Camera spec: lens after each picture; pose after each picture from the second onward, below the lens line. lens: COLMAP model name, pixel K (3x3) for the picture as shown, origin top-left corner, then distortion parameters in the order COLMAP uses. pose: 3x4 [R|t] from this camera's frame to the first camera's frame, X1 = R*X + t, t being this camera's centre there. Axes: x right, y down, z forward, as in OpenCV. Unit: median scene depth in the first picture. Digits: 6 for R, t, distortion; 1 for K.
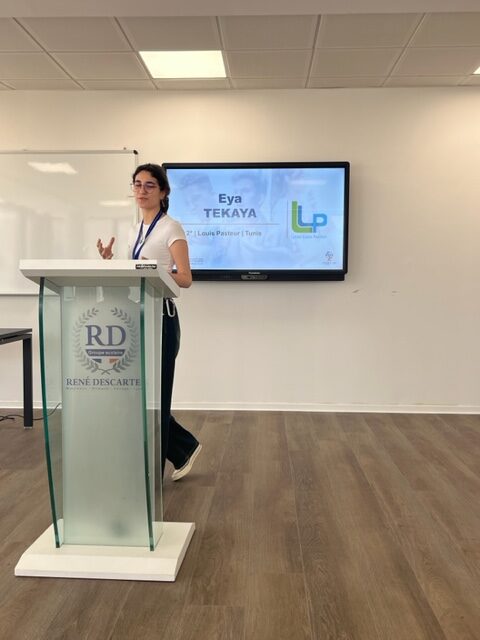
lens RADIAL K [[635.6, 0, 240.0], [0, 635.6, 320.0], [0, 0, 1]] dist [0.090612, 0.002498]
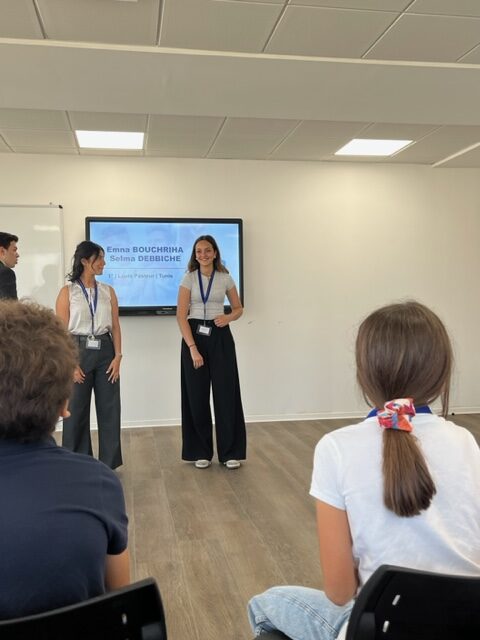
lens RADIAL K [[633.5, 0, 240.0], [0, 633.5, 320.0], [0, 0, 1]] dist [0.013645, 0.004397]
pose [[0.976344, -0.018078, 0.215467, -0.102730], [0.028746, 0.998506, -0.046480, 0.005617], [-0.214305, 0.051574, 0.975404, -0.187793]]
